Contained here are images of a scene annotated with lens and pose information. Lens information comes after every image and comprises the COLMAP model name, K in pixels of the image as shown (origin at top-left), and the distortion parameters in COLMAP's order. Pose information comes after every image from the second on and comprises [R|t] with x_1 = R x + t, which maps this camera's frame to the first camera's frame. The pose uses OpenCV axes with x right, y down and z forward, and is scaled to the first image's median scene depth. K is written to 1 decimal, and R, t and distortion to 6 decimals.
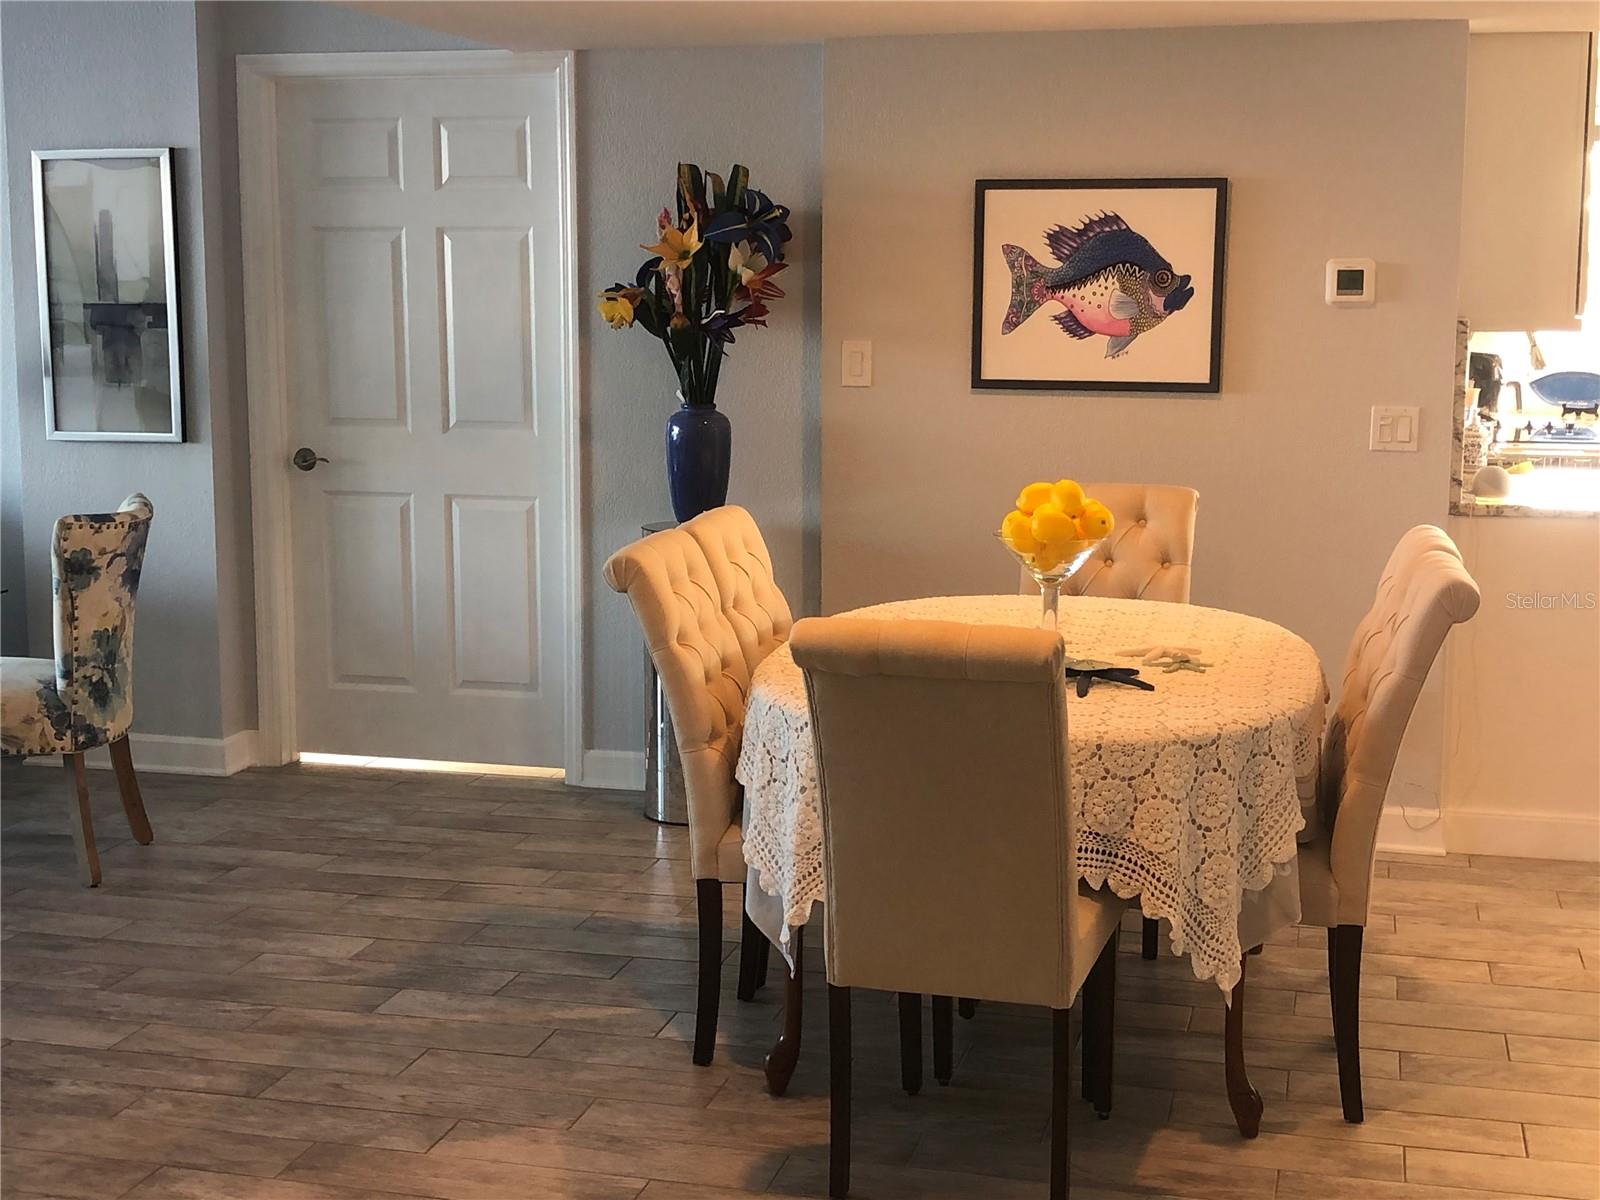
lens RADIAL K [[2156.6, 0, 800.0], [0, 2156.6, 600.0], [0, 0, 1]] dist [0.231687, -1.010367]
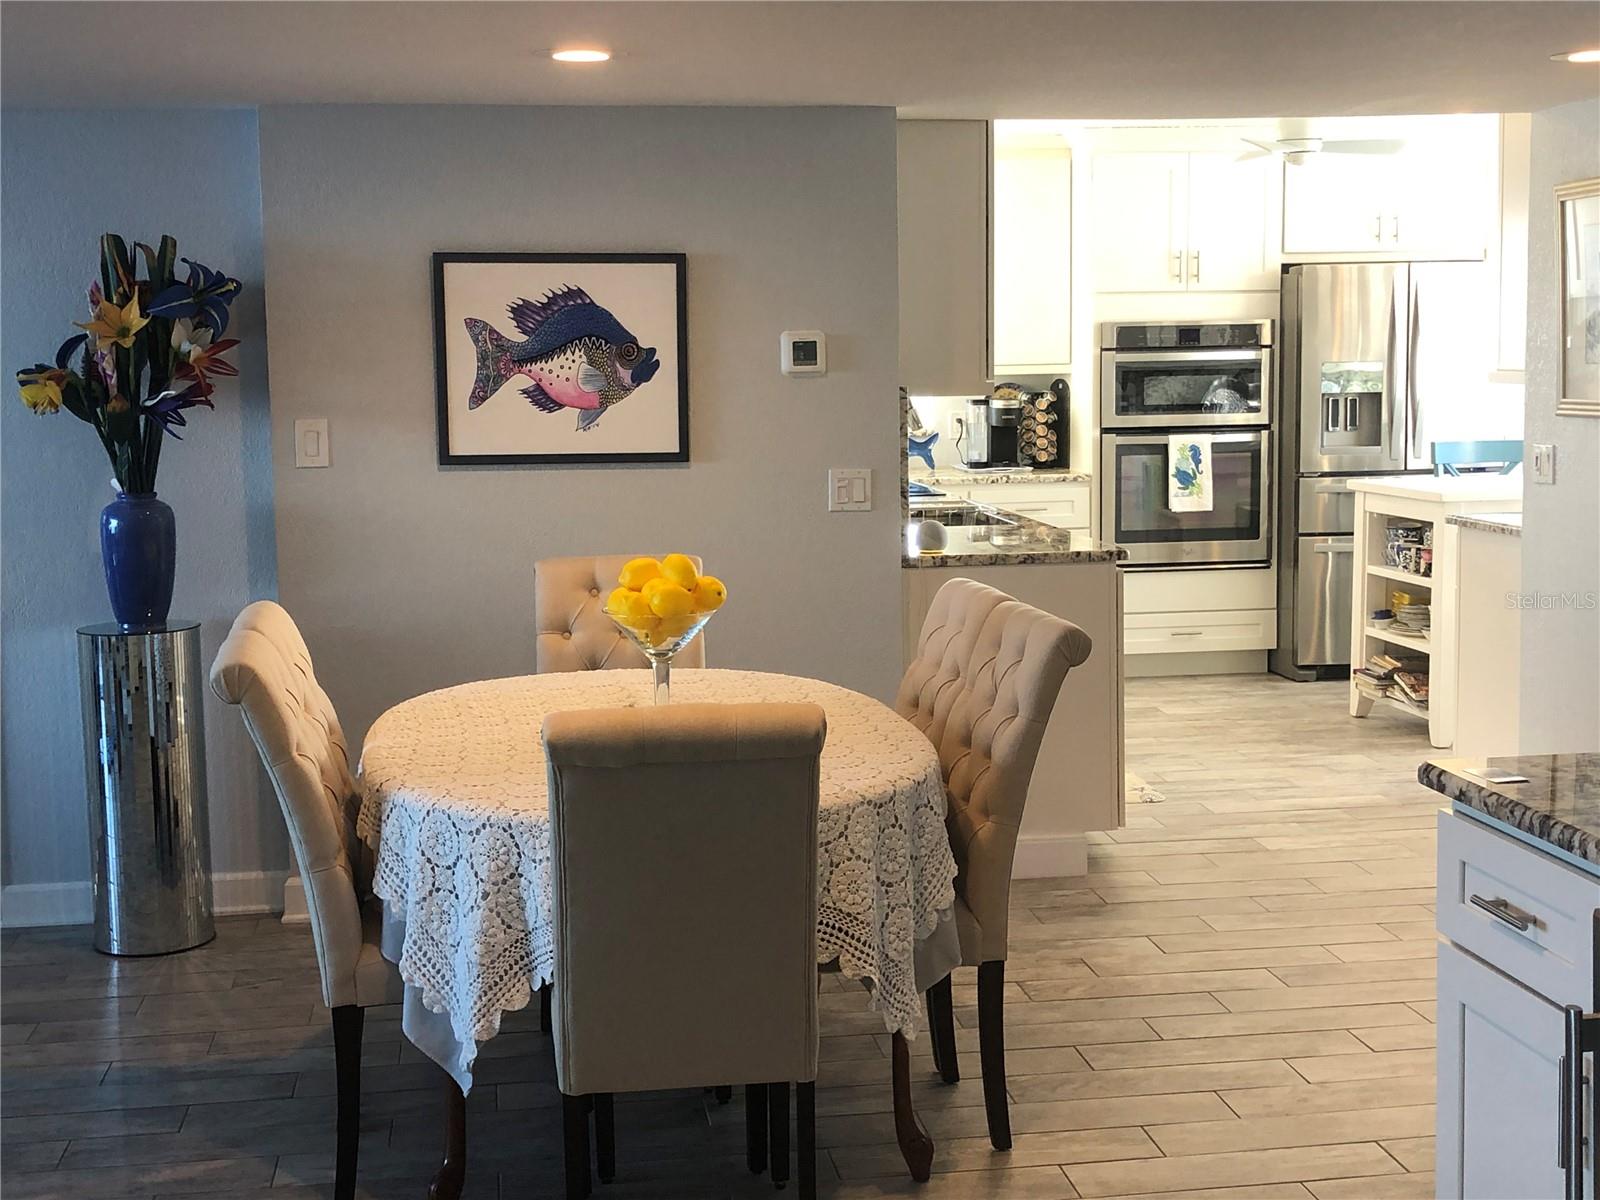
lens RADIAL K [[2156.6, 0, 800.0], [0, 2156.6, 600.0], [0, 0, 1]] dist [0.231687, -1.010367]
pose [[0.916984, -0.064034, 0.393750, -0.167022], [0.075929, 0.997005, -0.014688, -0.011567], [-0.391631, 0.043366, 0.919100, 0.047263]]
